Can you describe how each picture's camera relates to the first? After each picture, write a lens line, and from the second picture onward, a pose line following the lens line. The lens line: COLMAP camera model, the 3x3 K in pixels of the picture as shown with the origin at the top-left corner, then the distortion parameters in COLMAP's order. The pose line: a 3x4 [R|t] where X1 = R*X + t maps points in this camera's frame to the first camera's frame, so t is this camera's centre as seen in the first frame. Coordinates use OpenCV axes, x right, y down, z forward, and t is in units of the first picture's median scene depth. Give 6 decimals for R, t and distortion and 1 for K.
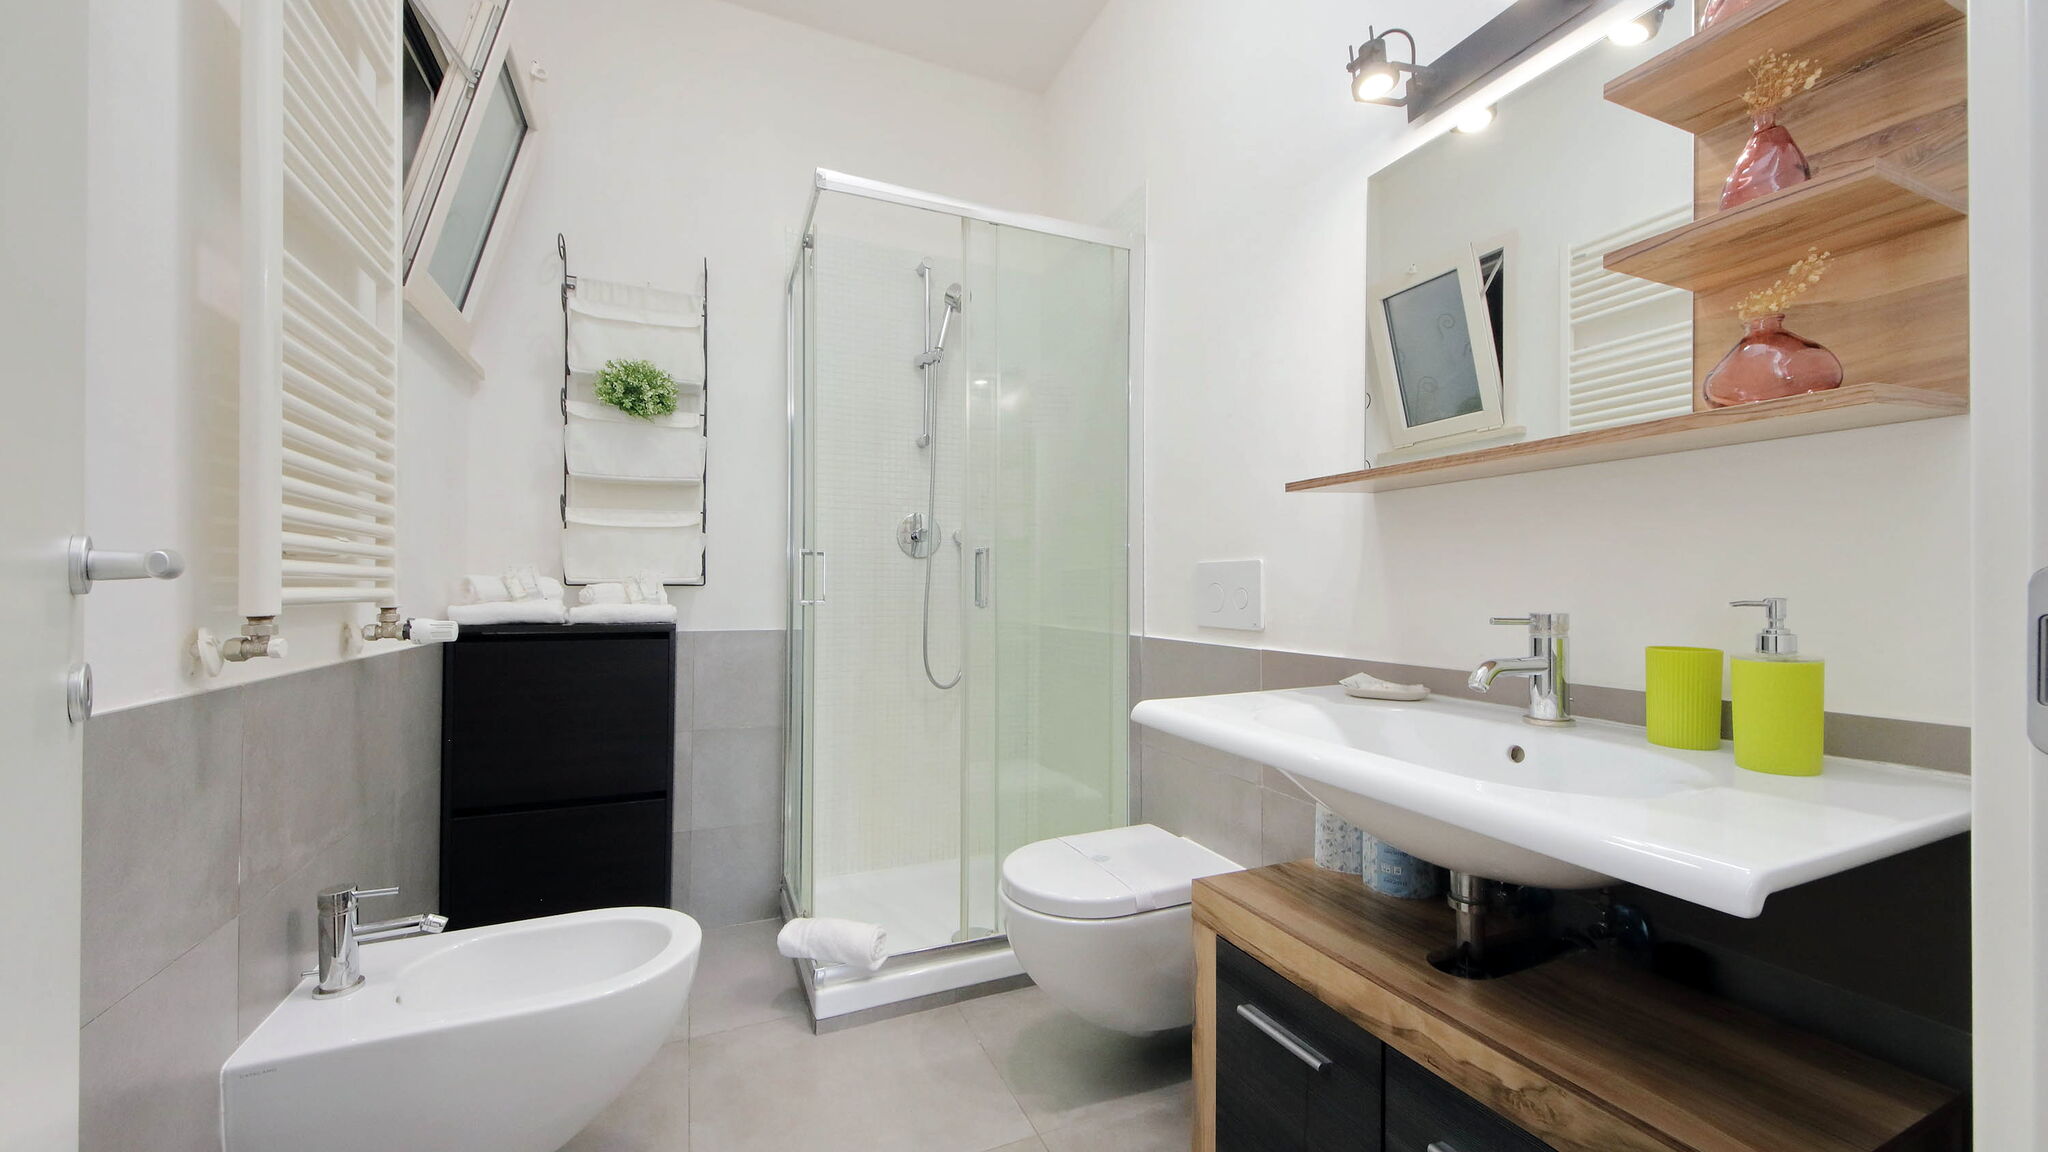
lens RADIAL K [[756.4, 0, 1031.8], [0, 756.4, 596.0], [0, 0, 1]] dist [0.018803, -0.006389]
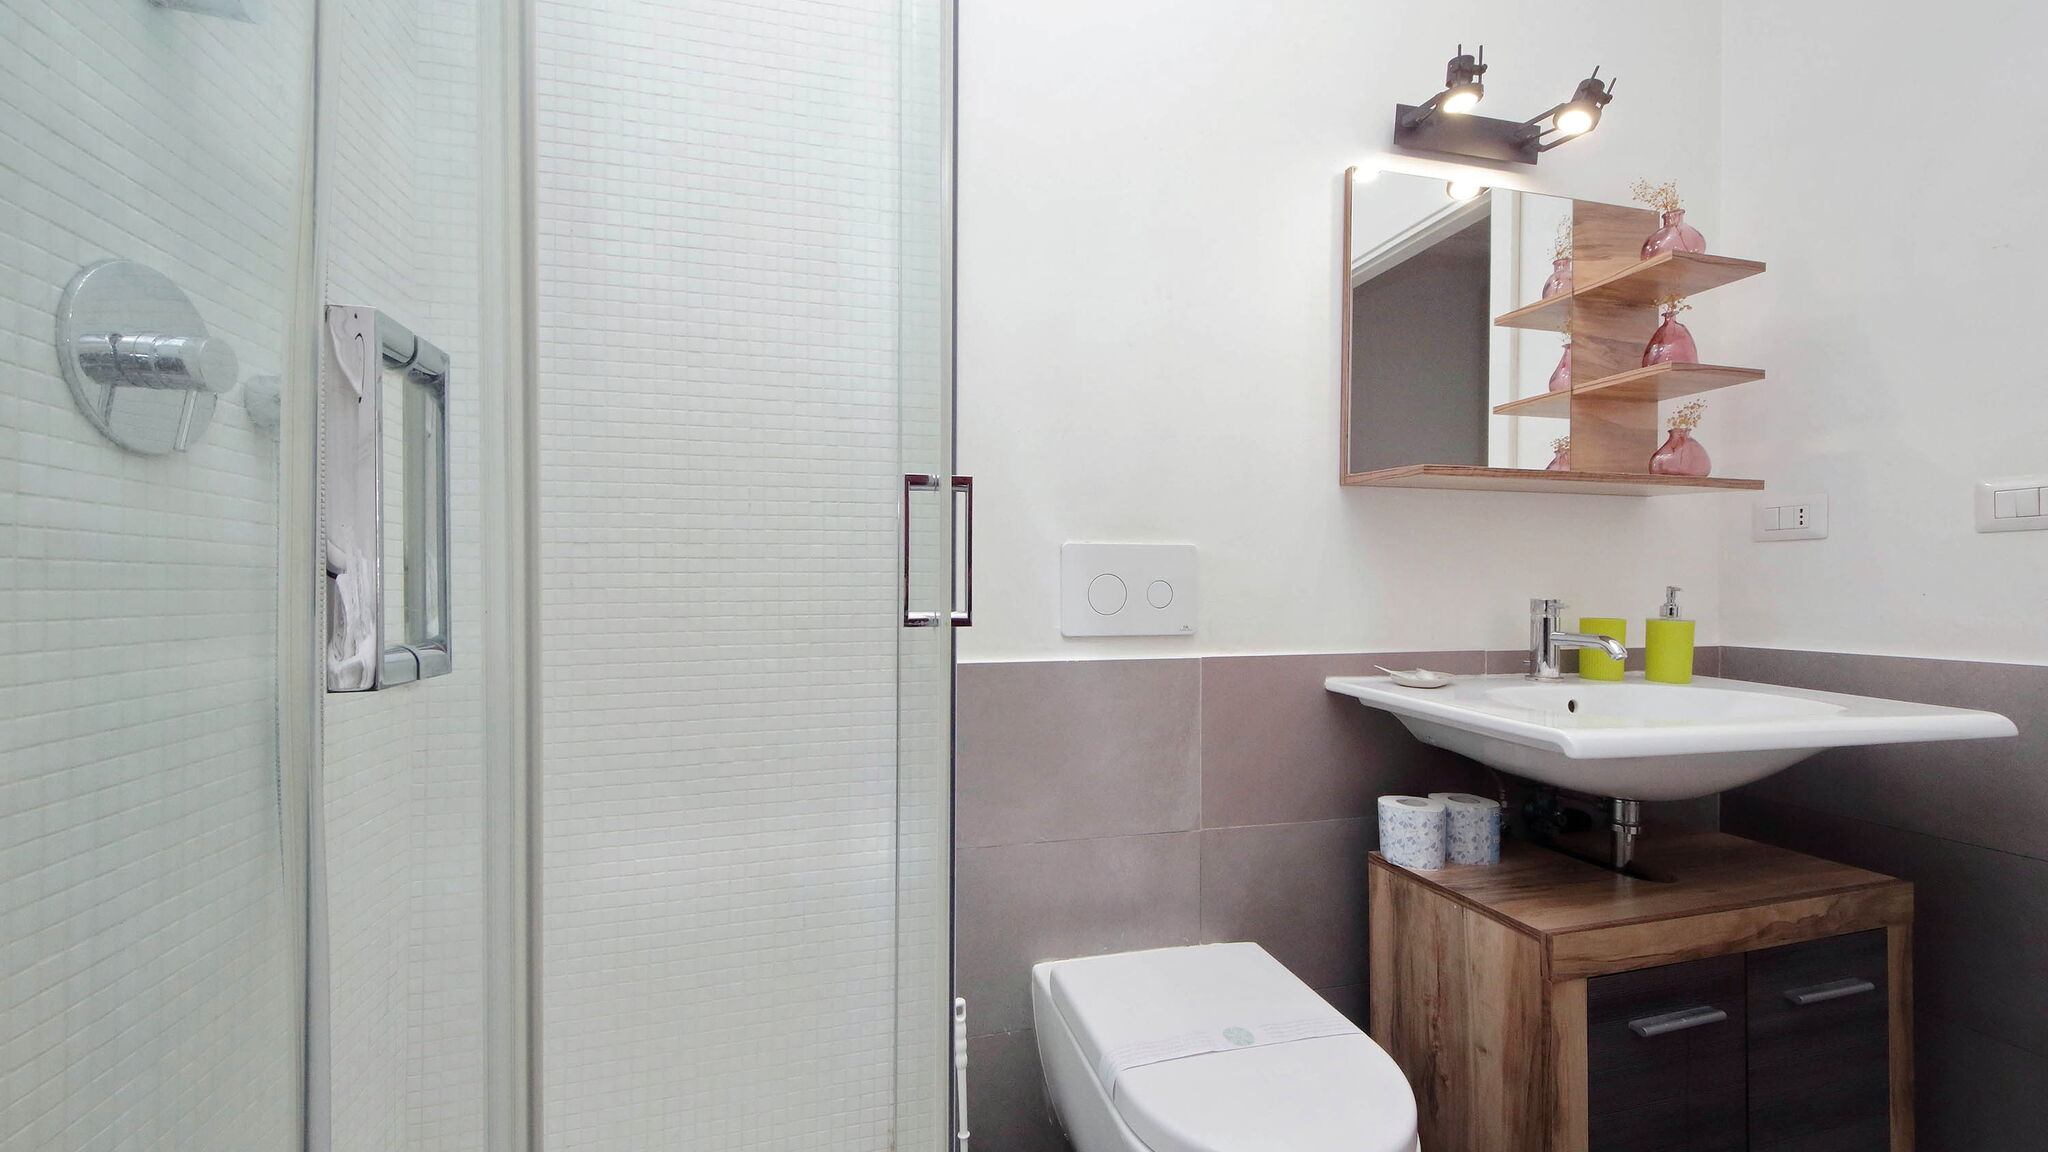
lens RADIAL K [[780.7, 0, 1023.1], [0, 780.7, 585.4], [0, 0, 1]] dist [0.021863, -0.007145]
pose [[0.166464, -0.006702, 0.986025, -0.442098], [0.008149, 0.999952, 0.005421, -0.009405], [-0.986014, 0.007132, 0.166511, 0.867200]]
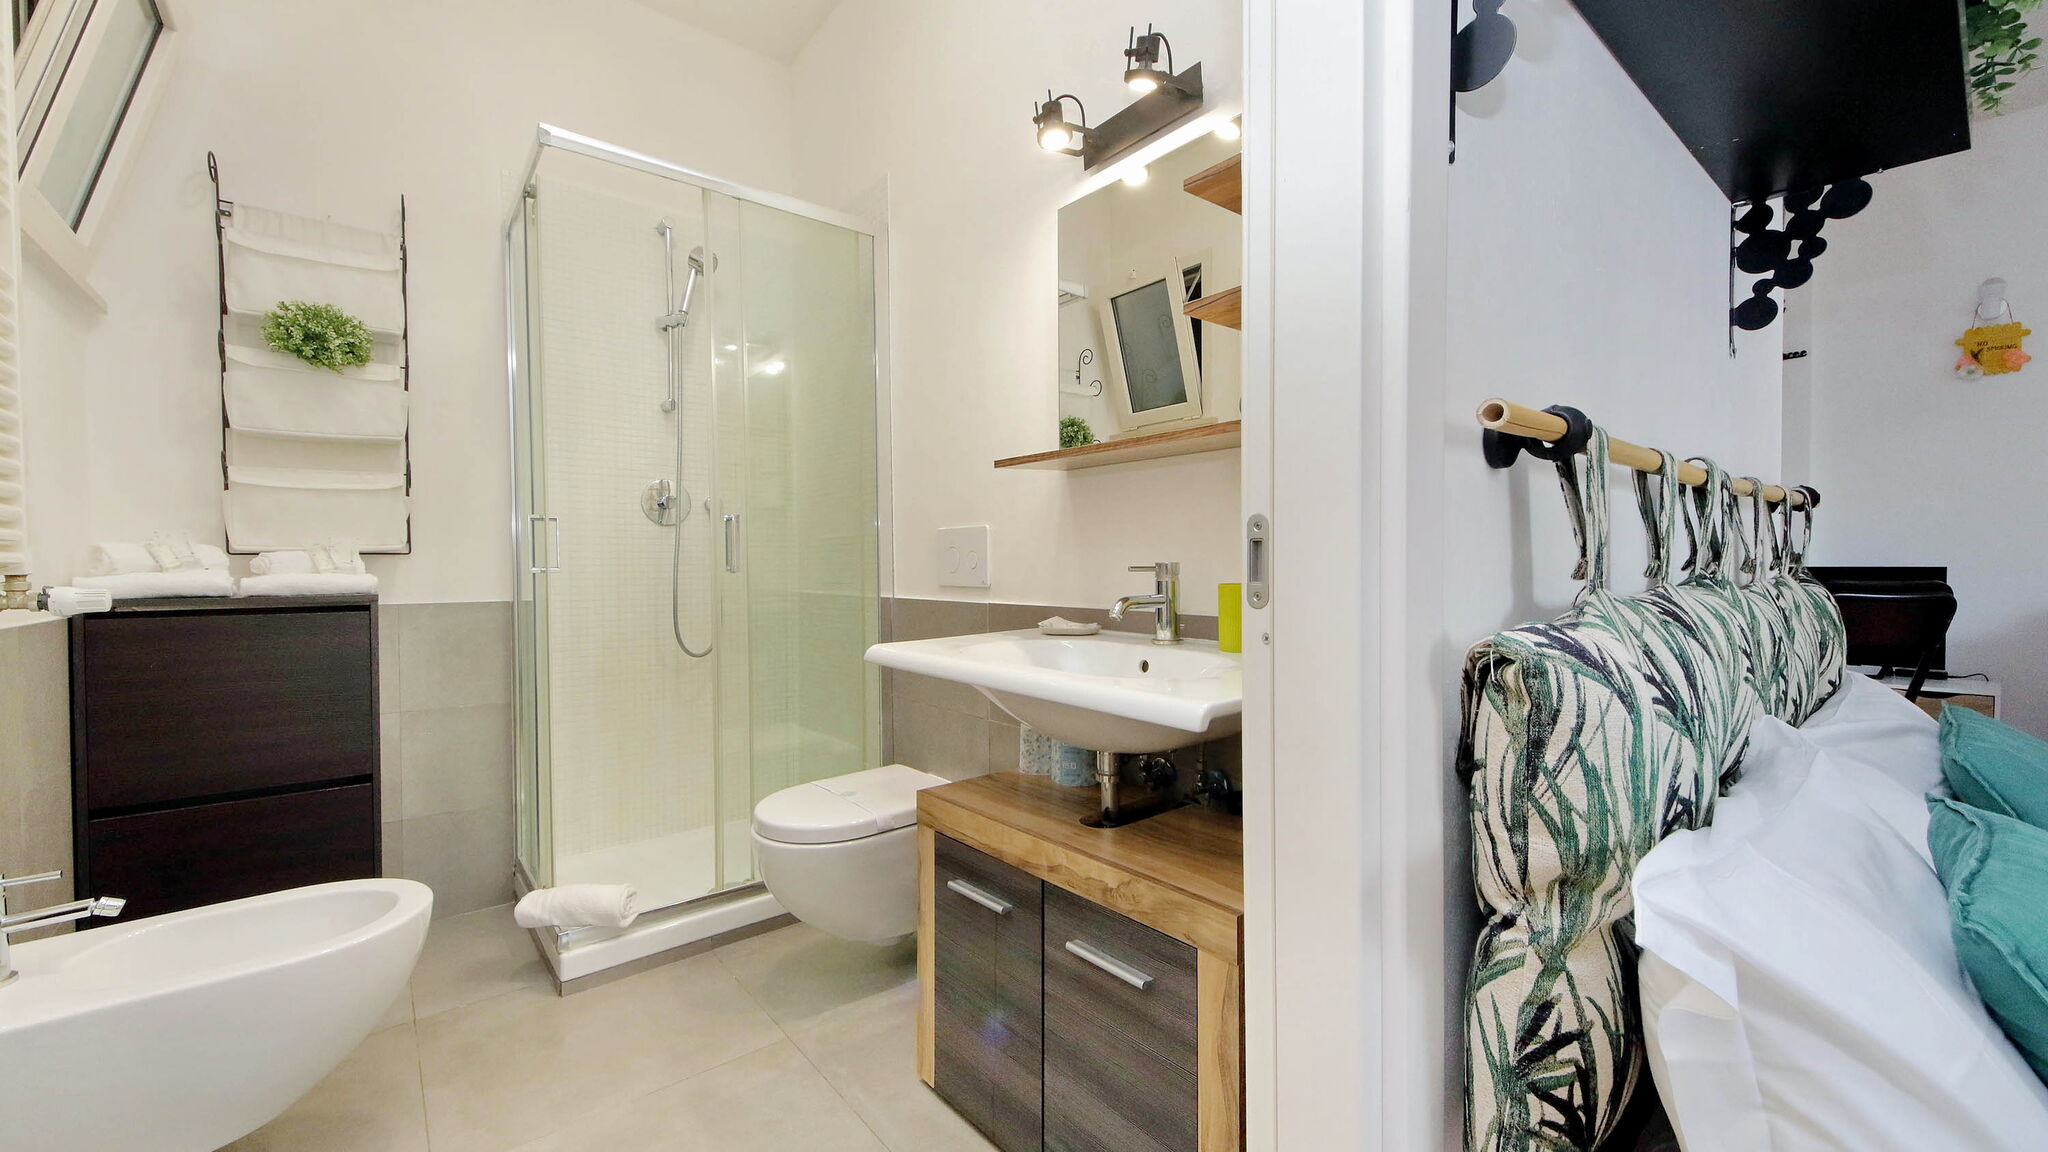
lens RADIAL K [[780.7, 0, 1025.6], [0, 780.7, 585.9], [0, 0, 1]] dist [0.021863, -0.007145]
pose [[0.962749, -0.018874, 0.269738, 0.030379], [0.013288, 0.999658, 0.022518, 0.015002], [-0.270070, -0.018095, 0.962671, -0.140565]]
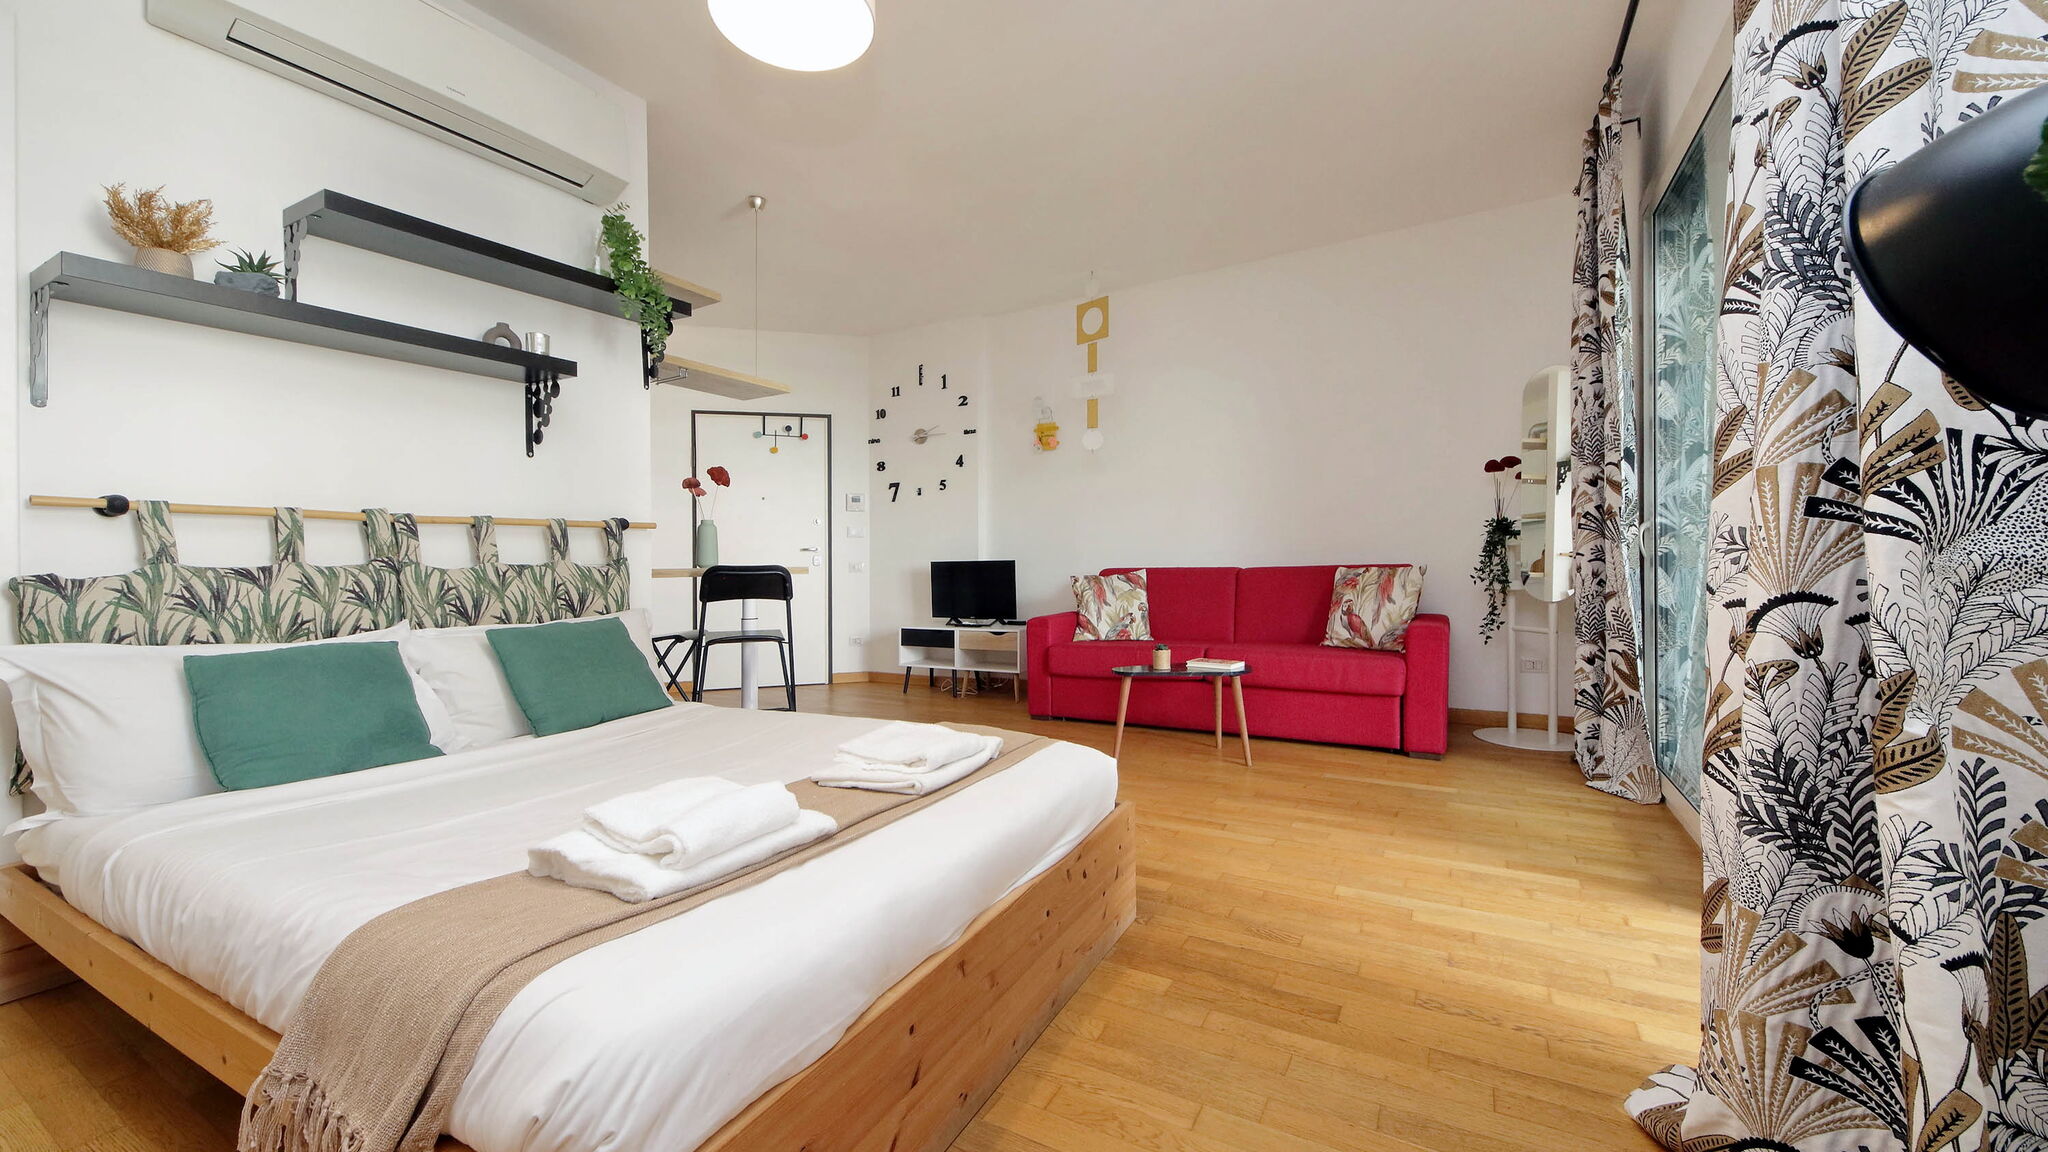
lens RADIAL K [[756.4, 0, 1010.3], [0, 756.4, 576.4], [0, 0, 1]] dist [0.018803, -0.006389]
pose [[0.807195, -0.025986, 0.589713, 0.697909], [0.025938, 0.999627, 0.008545, 0.067131], [-0.589715, 0.008399, 0.807568, -1.253737]]
